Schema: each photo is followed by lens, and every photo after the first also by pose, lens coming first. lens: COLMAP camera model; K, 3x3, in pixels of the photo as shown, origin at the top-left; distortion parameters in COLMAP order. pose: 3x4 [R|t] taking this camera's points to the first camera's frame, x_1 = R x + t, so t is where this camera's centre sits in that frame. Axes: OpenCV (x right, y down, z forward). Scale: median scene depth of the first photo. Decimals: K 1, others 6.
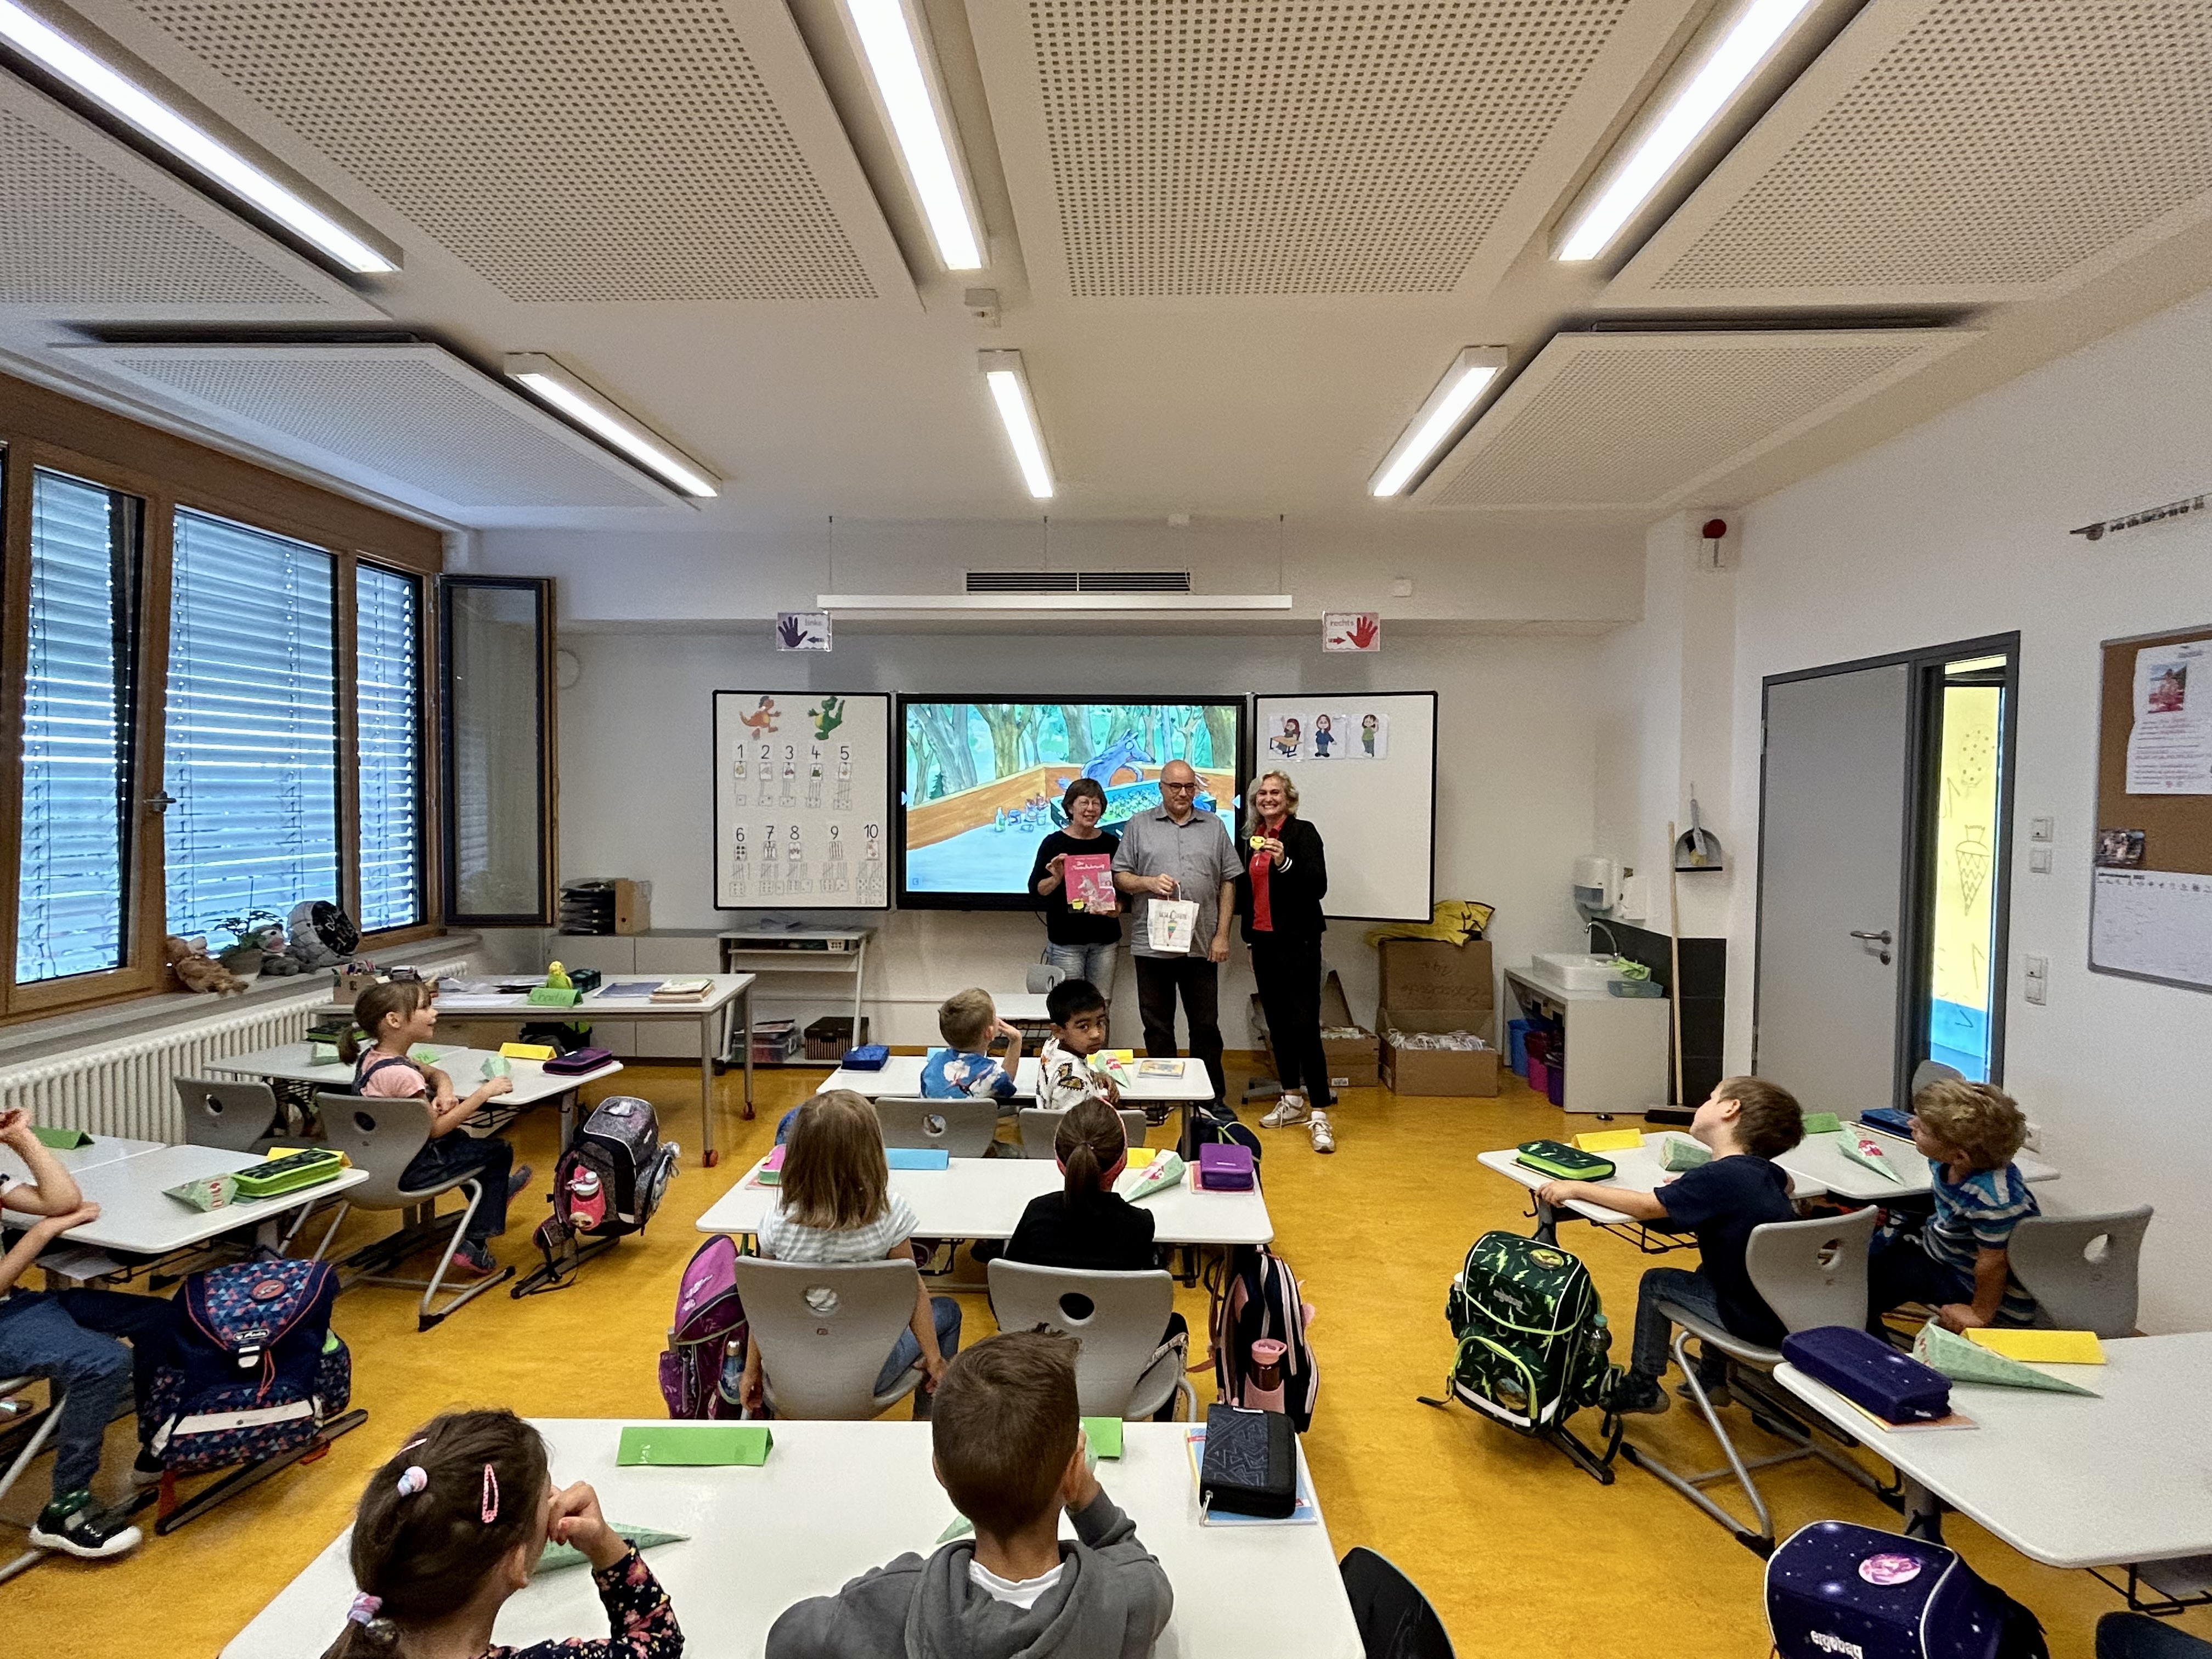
lens RADIAL K [[1122.9, 0, 1102.9], [0, 1122.9, 826.7], [0, 0, 1]] dist [-0.027570, 0.016670]
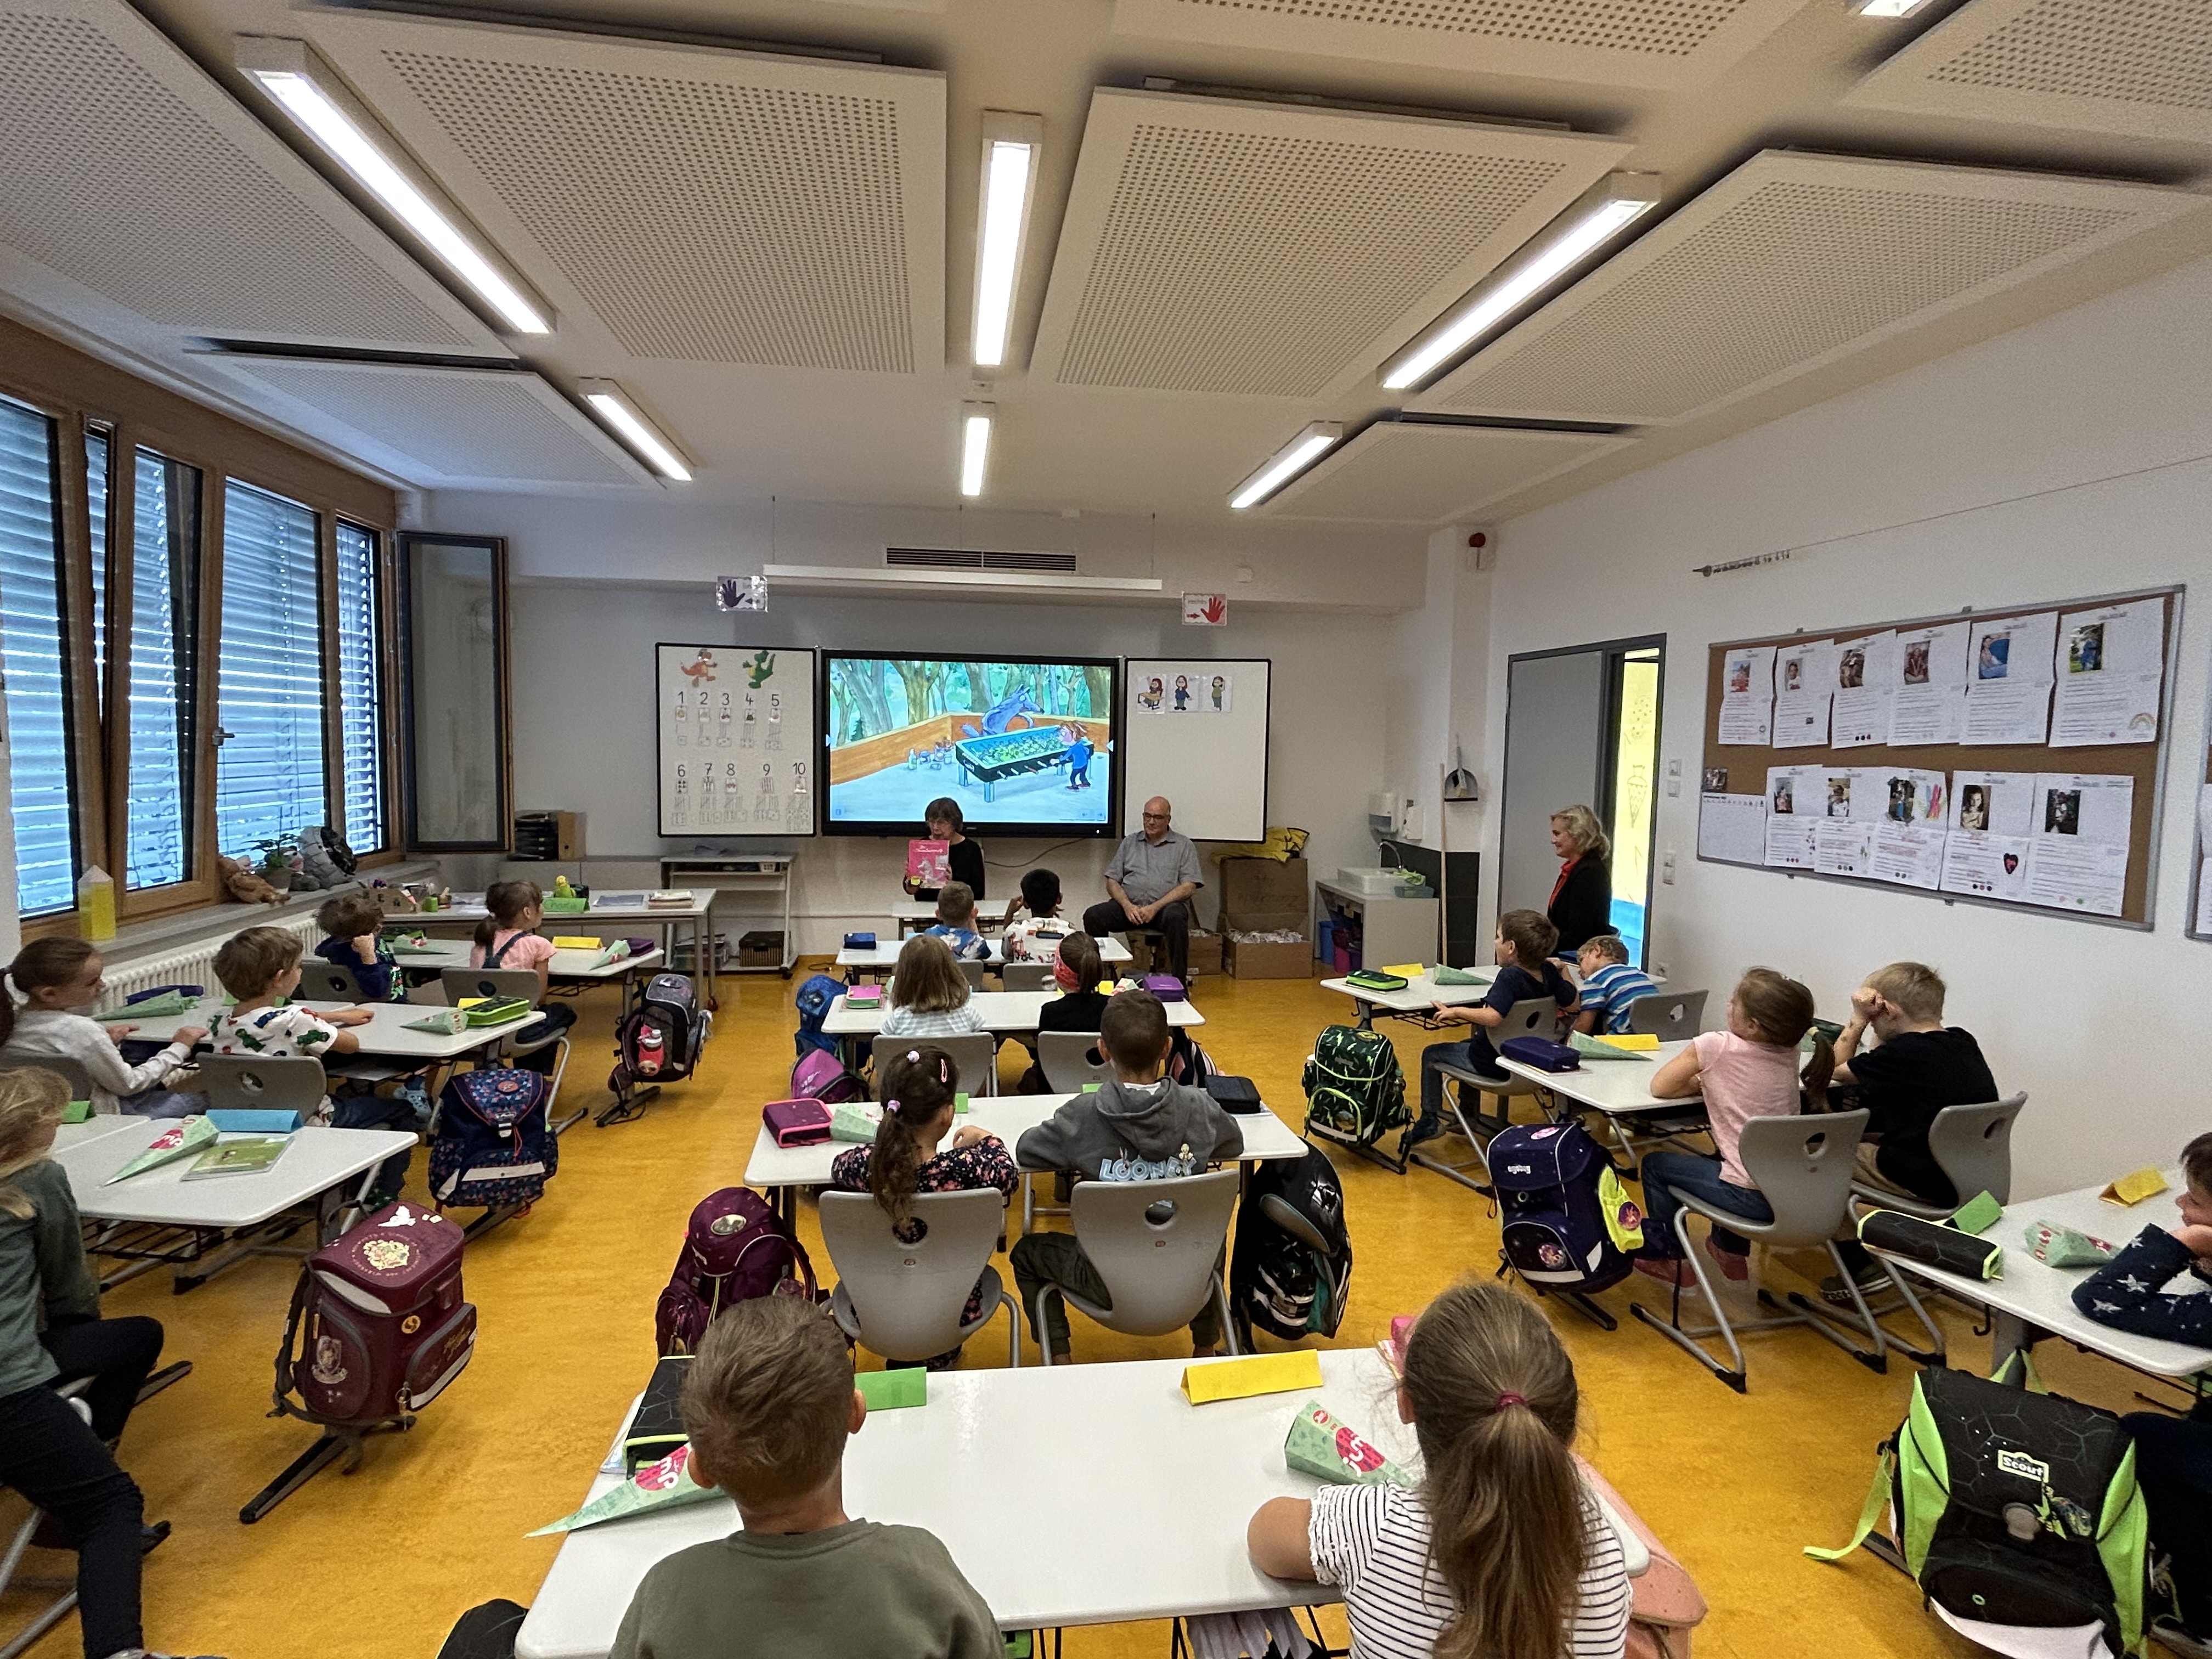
lens RADIAL K [[1121.0, 0, 1106.0], [0, 1121.0, 829.5], [0, 0, 1]] dist [-0.019056, 0.008326]
pose [[0.983251, -0.004798, 0.182193, -0.134416], [-0.004247, 0.998779, 0.049218, 0.011073], [-0.182206, -0.049167, 0.982030, -0.251099]]
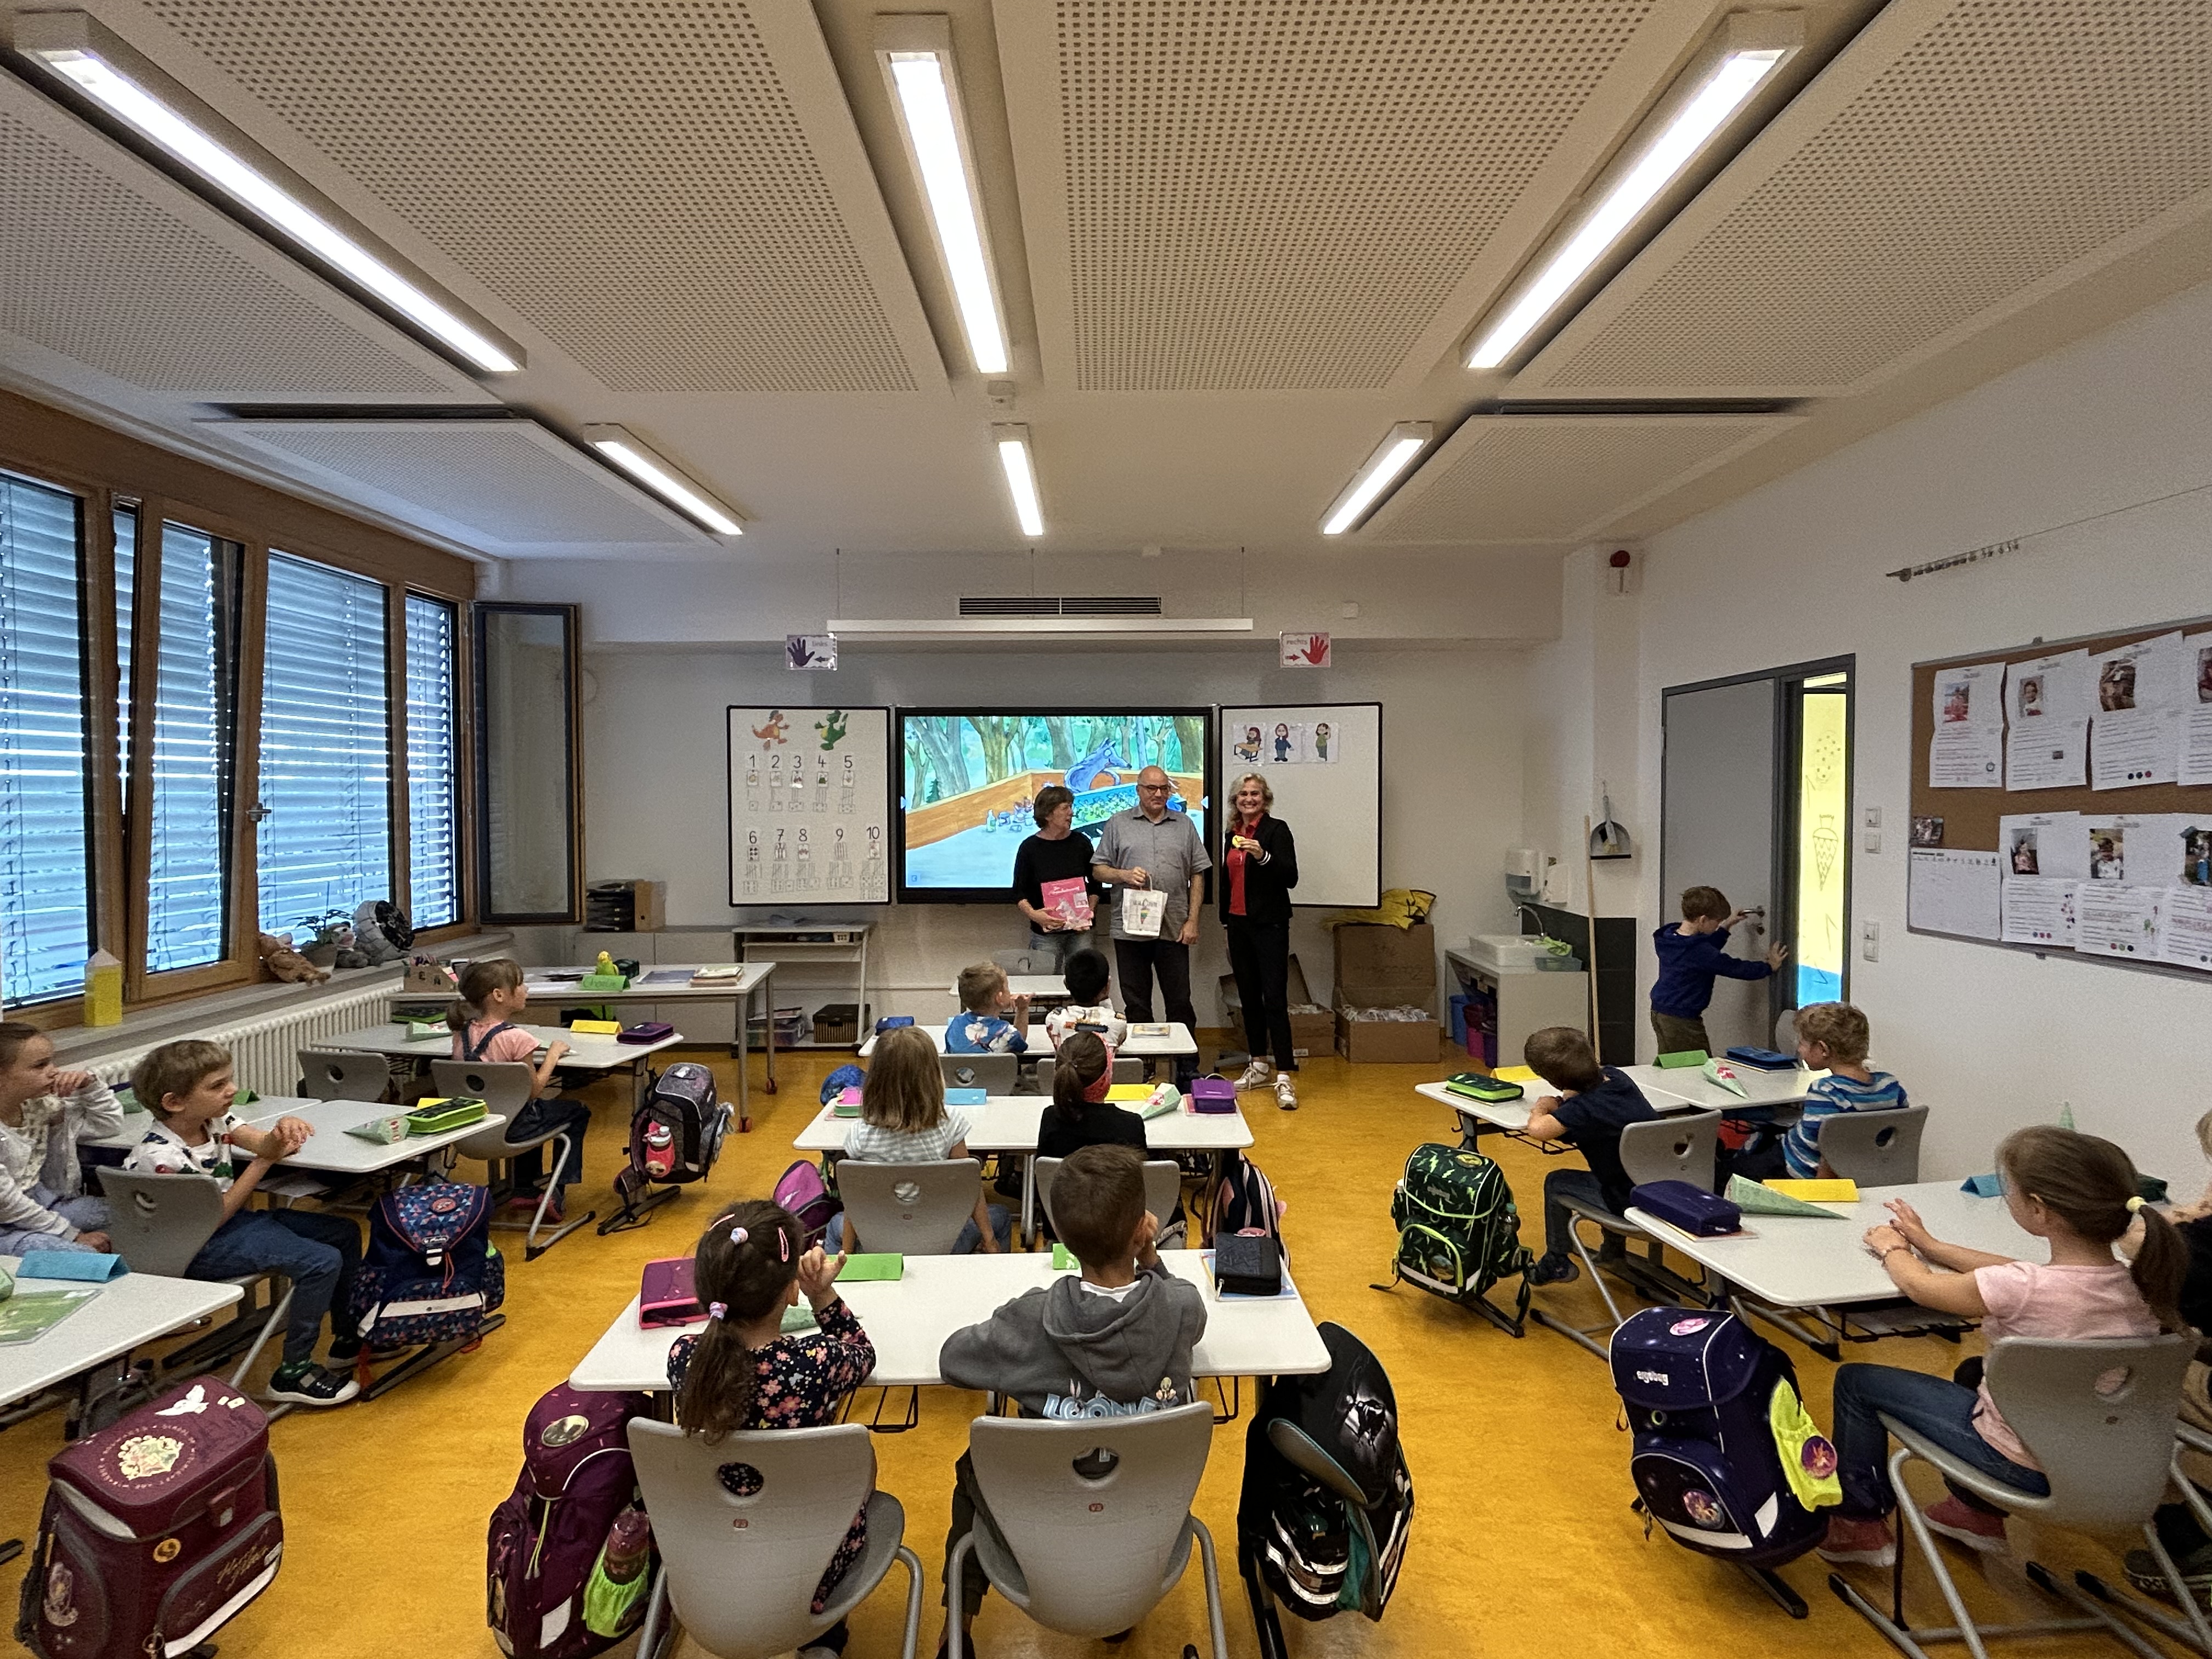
lens RADIAL K [[1122.9, 0, 1102.9], [0, 1122.9, 826.7], [0, 0, 1]] dist [-0.027570, 0.016670]
pose [[0.999125, -0.011701, 0.040151, -0.033164], [0.011823, 0.999926, -0.002813, 0.004646], [-0.040115, 0.003285, 0.999190, -0.133119]]
